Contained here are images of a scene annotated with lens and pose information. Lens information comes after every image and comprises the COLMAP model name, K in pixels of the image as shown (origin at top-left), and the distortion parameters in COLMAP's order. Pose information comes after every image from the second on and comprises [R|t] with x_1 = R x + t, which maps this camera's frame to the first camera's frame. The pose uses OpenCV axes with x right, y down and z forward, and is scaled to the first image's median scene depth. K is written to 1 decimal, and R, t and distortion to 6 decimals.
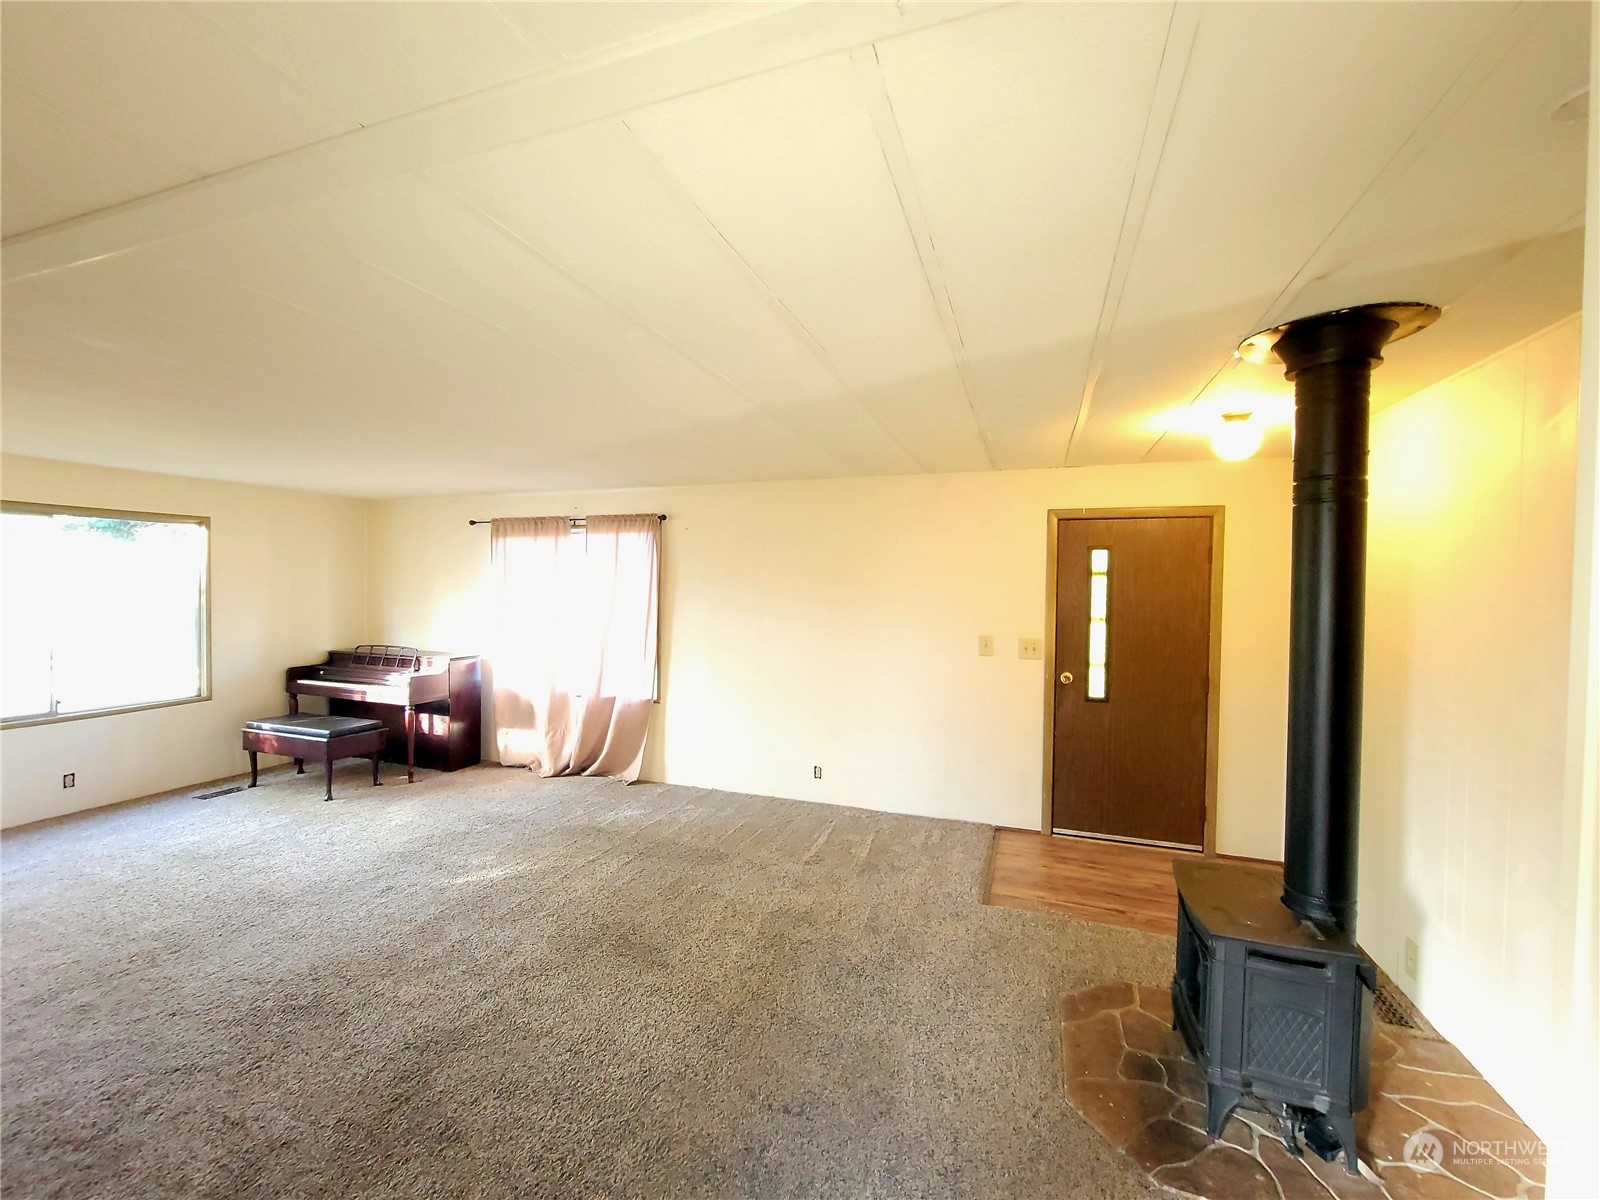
lens RADIAL K [[648.3, 0, 798.5], [0, 648.3, 598.9], [0, 0, 1]] dist [0.001202, 0.000044]
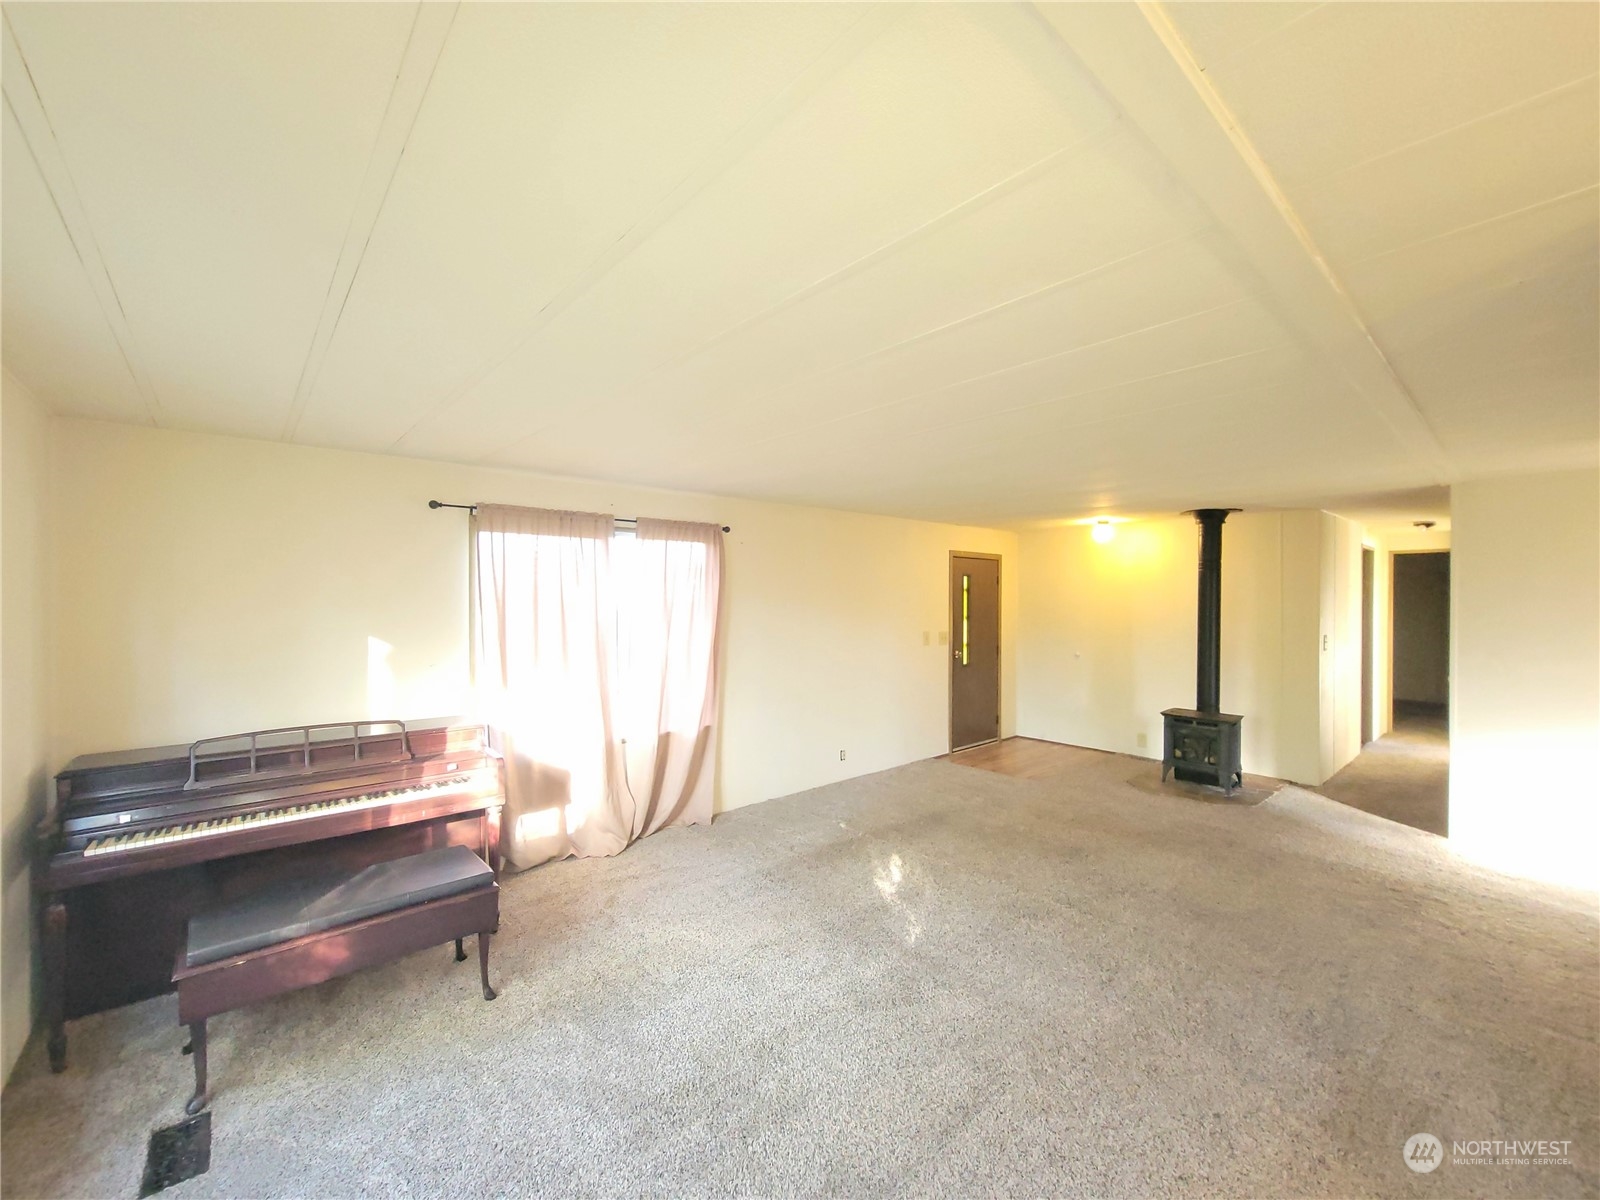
lens RADIAL K [[648.3, 0, 796.7], [0, 648.3, 600.0], [0, 0, 1]] dist [0.001202, 0.000044]
pose [[0.487675, -0.013956, 0.872914, -0.996490], [0.020313, 0.999783, 0.004636, -0.025724], [-0.872789, 0.015470, 0.487852, 0.457996]]
